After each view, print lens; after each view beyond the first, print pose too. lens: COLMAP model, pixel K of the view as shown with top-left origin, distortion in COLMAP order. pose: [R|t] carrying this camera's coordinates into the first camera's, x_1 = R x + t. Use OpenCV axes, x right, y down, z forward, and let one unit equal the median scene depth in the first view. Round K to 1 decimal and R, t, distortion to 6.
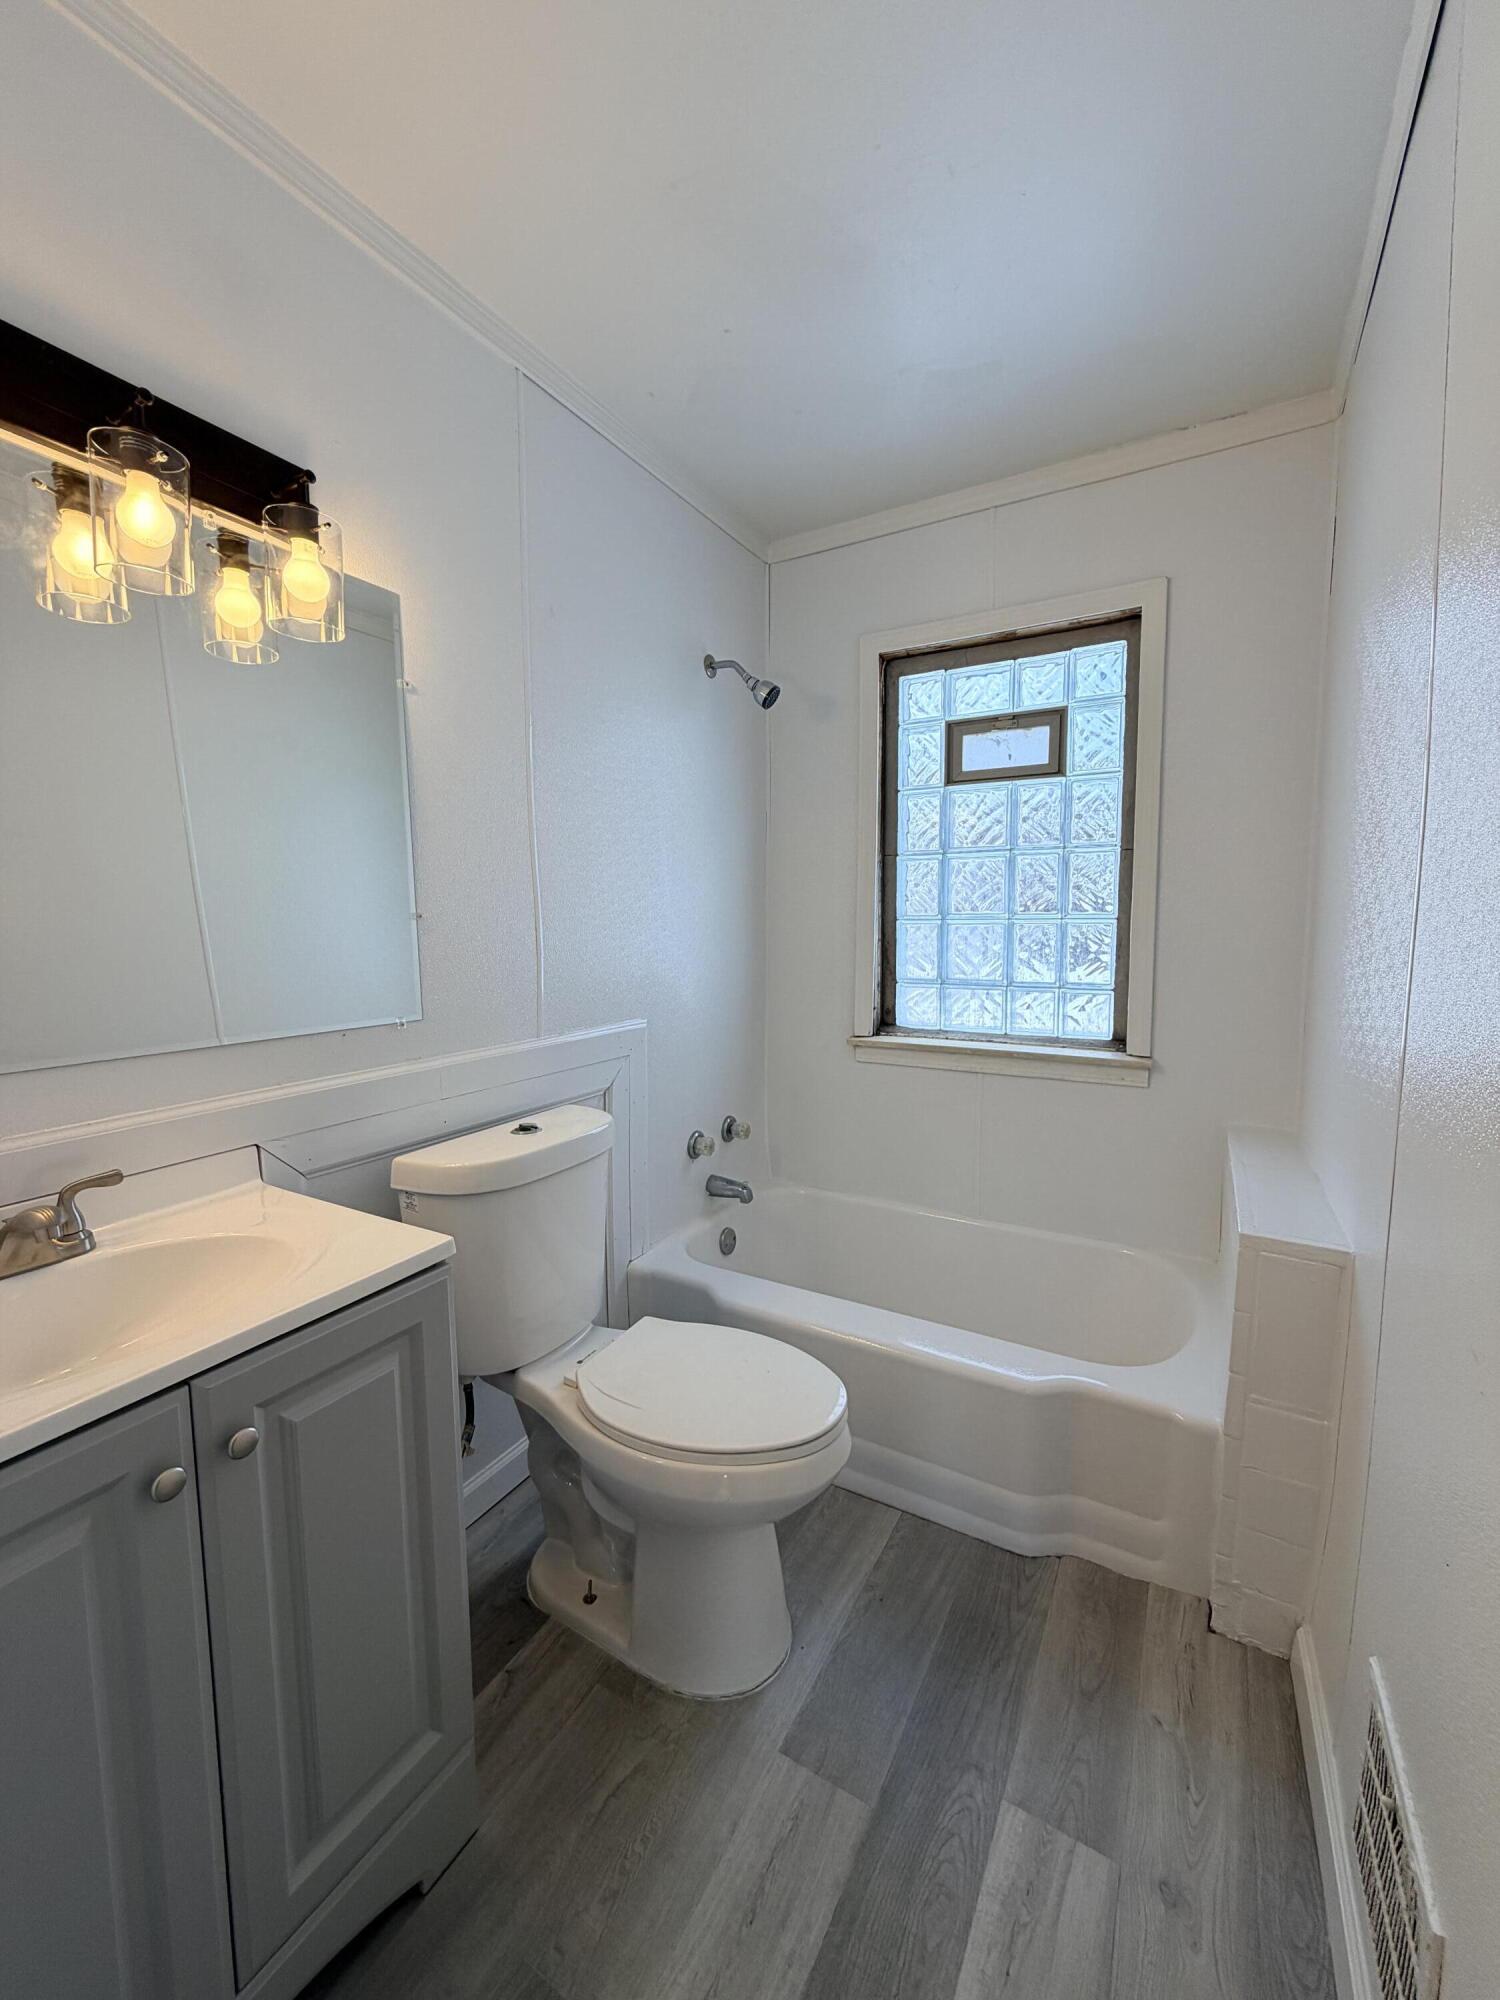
lens RADIAL K [[791.5, 0, 758.3], [0, 791.5, 993.3], [0, 0, 1]] dist [-0.006712, -0.000415]
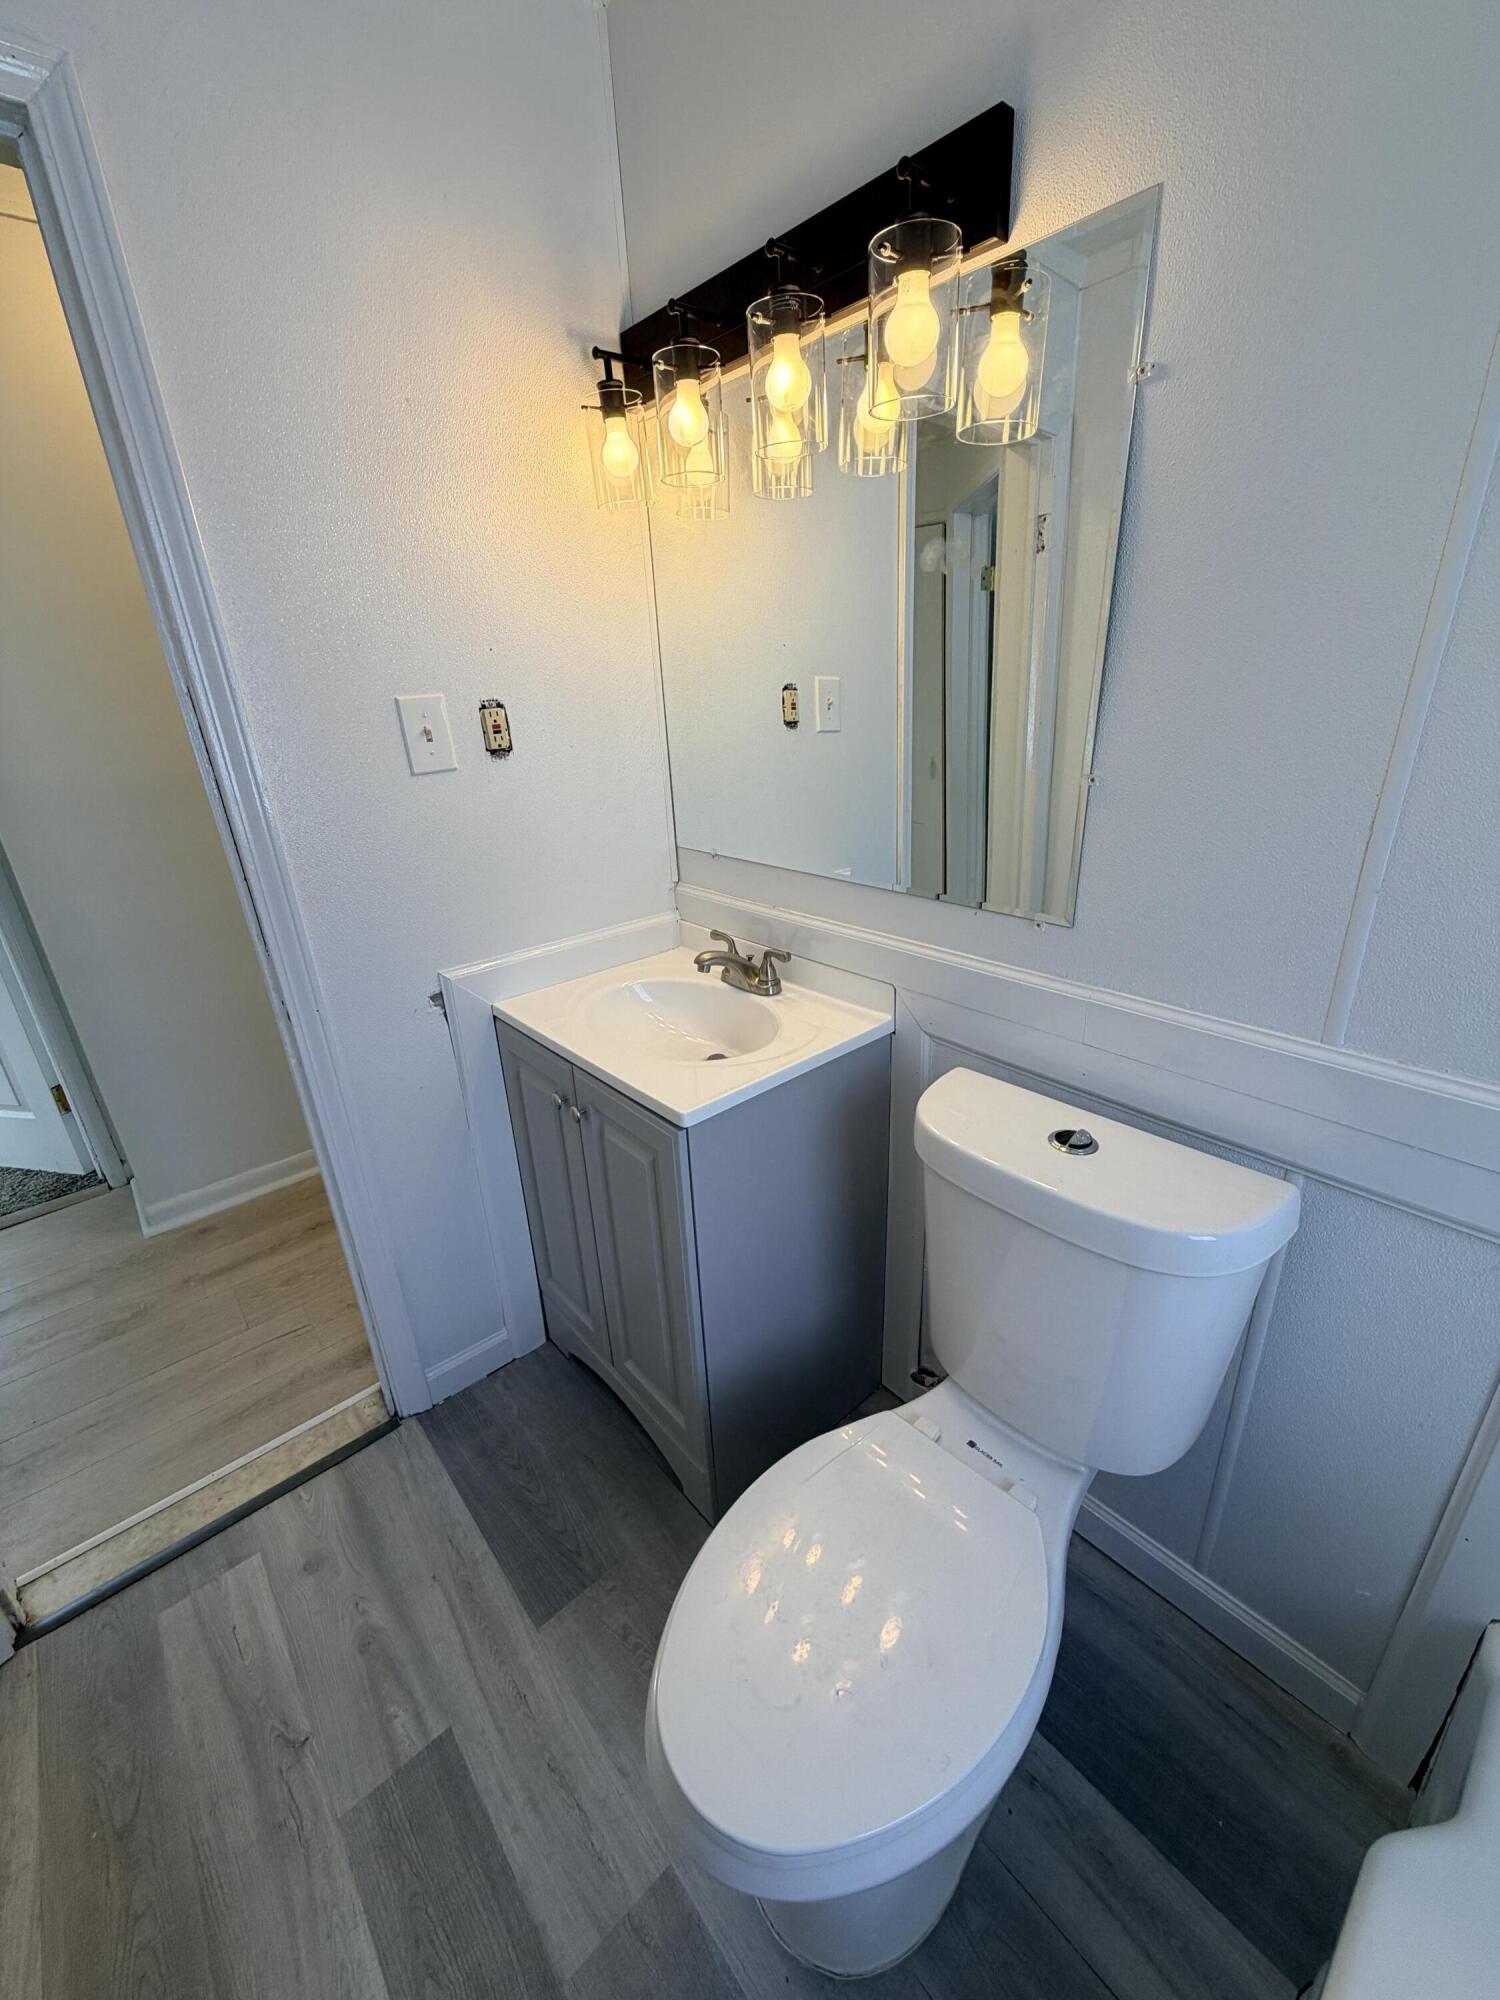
lens RADIAL K [[791.5, 0, 758.3], [0, 791.5, 993.3], [0, 0, 1]] dist [-0.006712, -0.000415]
pose [[-0.321121, 0.368024, -0.872605, 0.451972], [-0.040979, 0.915142, 0.401044, -0.271558], [0.946151, 0.164542, -0.278790, 1.371067]]
